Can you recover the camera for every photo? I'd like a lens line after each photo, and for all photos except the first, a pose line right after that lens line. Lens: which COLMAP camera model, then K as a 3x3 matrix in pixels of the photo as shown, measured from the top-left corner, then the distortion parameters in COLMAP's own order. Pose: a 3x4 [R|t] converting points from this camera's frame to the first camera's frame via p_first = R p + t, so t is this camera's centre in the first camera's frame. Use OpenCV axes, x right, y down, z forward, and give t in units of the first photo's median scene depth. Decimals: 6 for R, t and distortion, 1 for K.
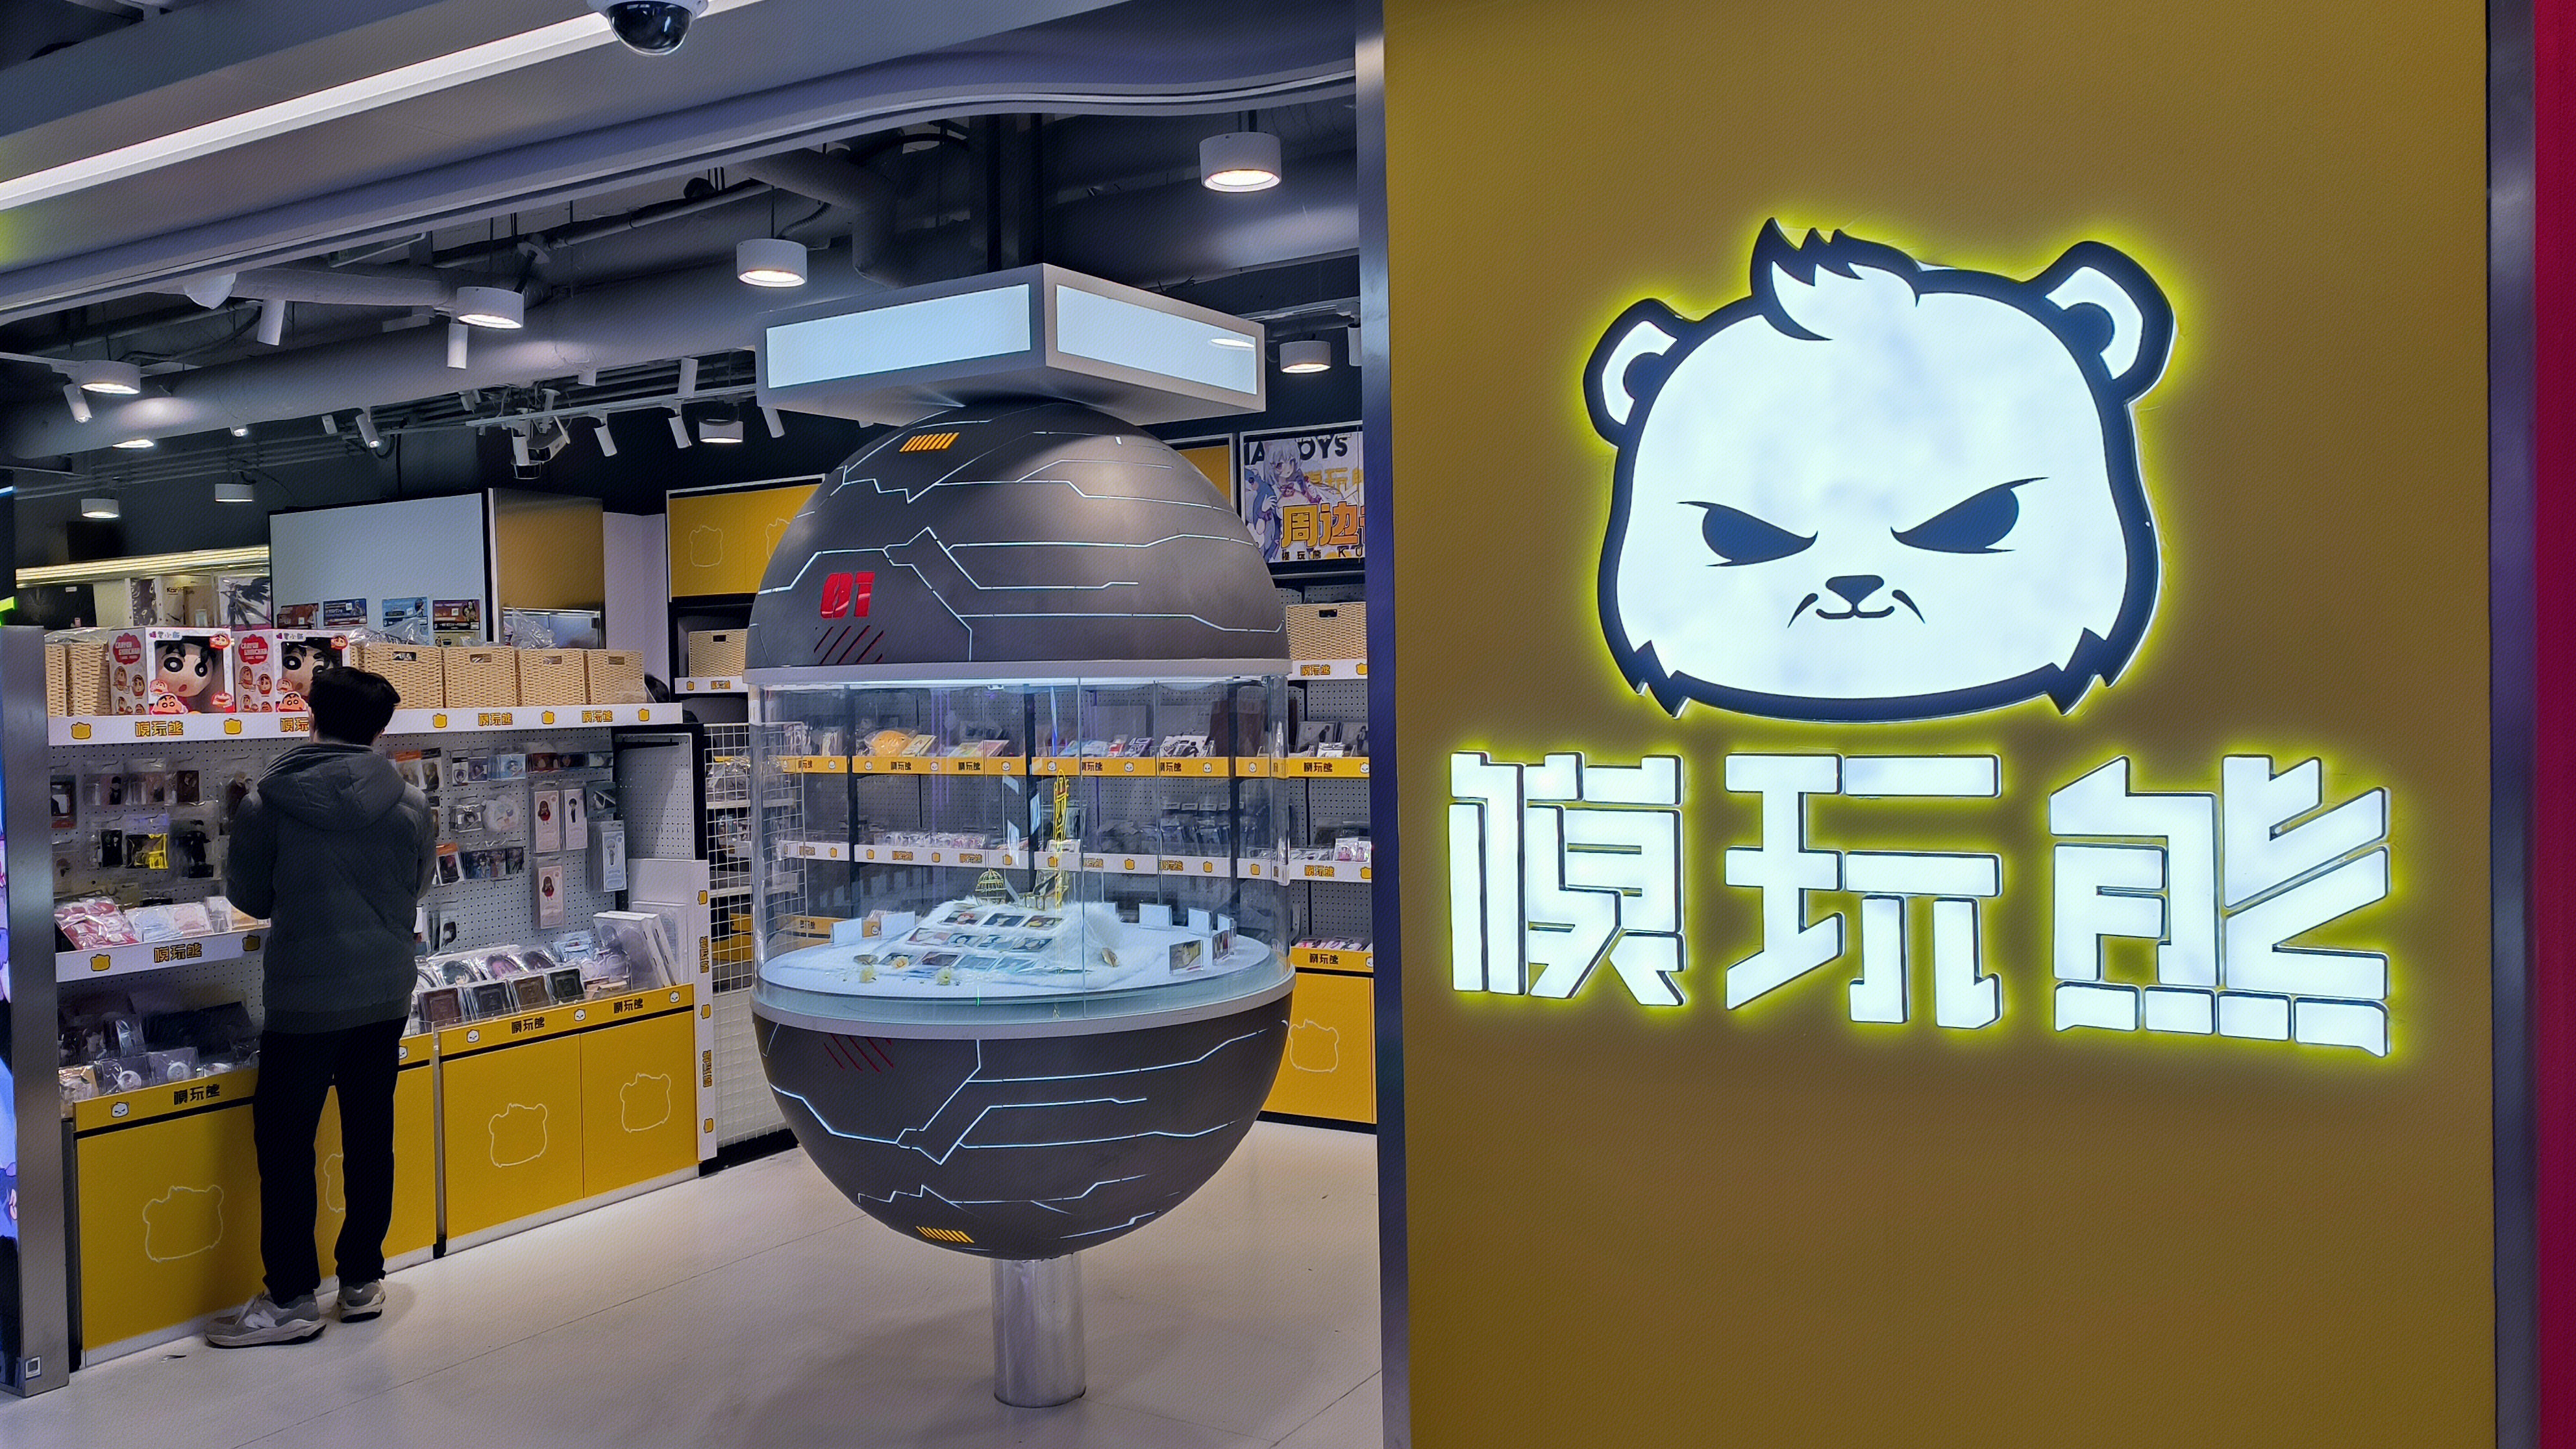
lens RADIAL K [[1880.9, 0, 1278.1], [0, 1880.9, 730.8], [0, 0, 1]] dist [-0.000163, 0.068631]
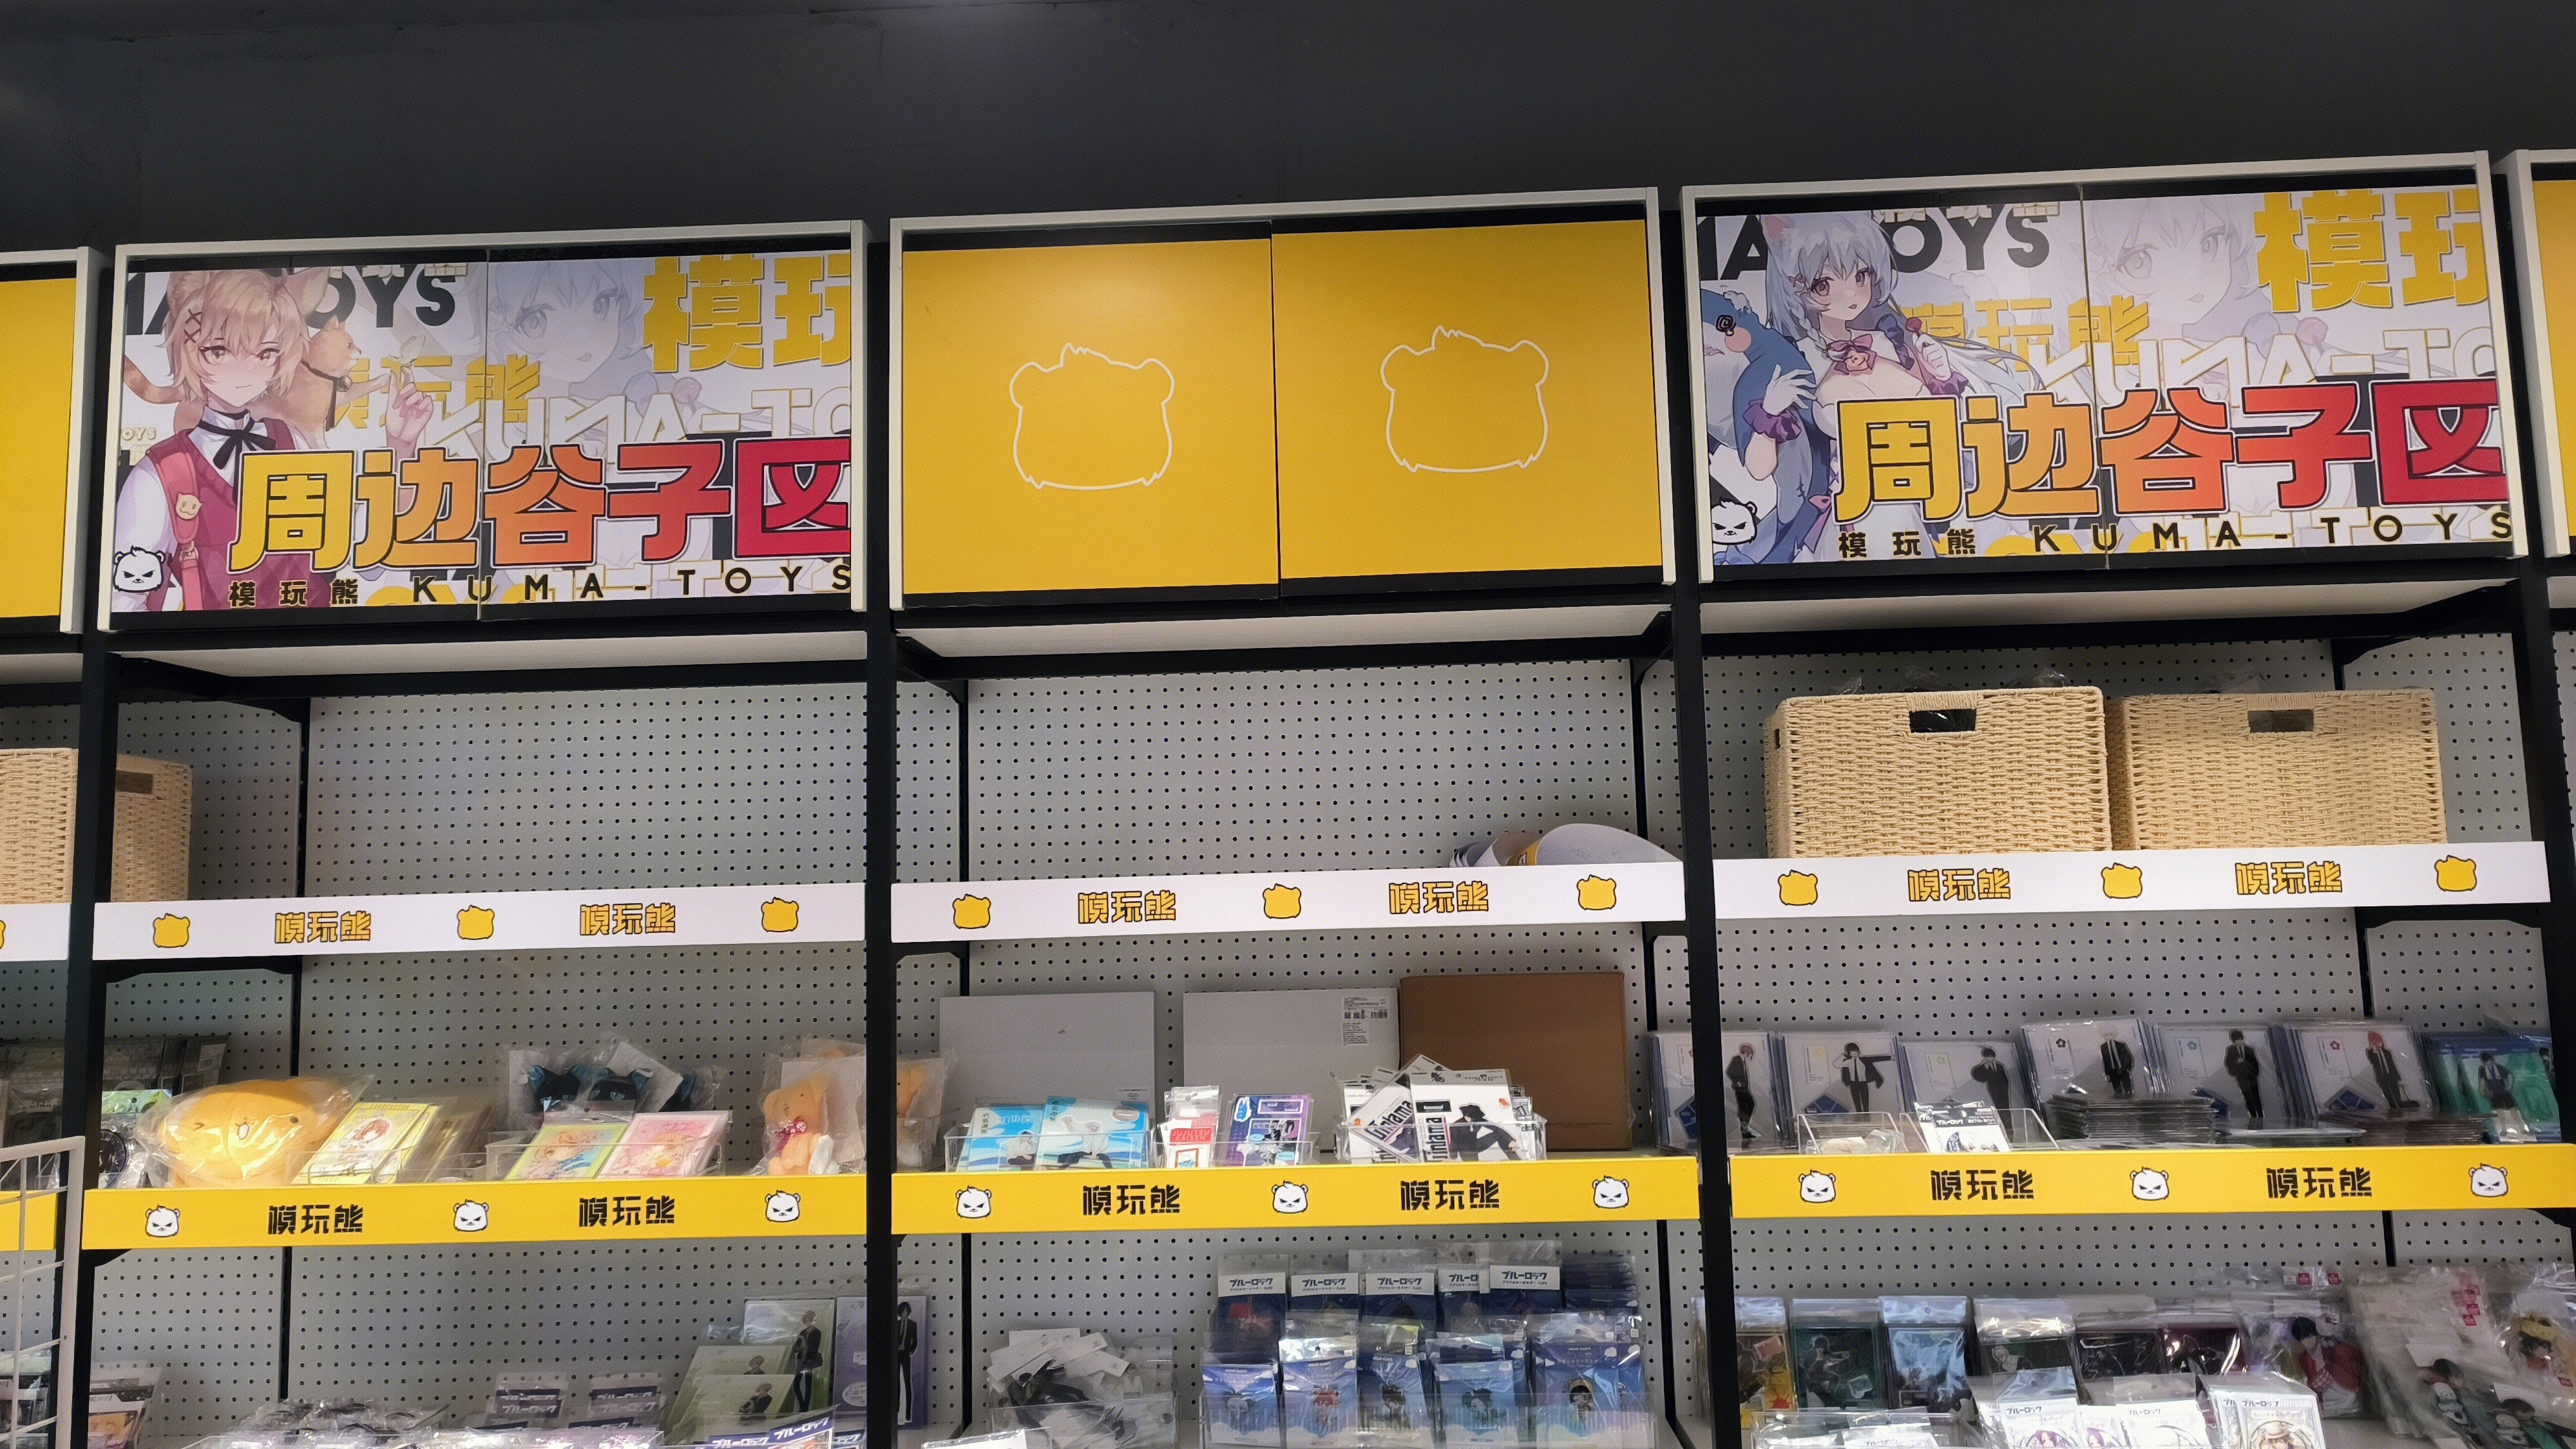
lens RADIAL K [[1880.9, 0, 1278.1], [0, 1880.9, 730.8], [0, 0, 1]] dist [-0.000163, 0.068631]
pose [[0.877624, 0.050445, 0.476688, -0.244012], [0.018855, 0.990045, -0.139483, -0.014432], [-0.478979, 0.131401, 0.867936, 0.754617]]
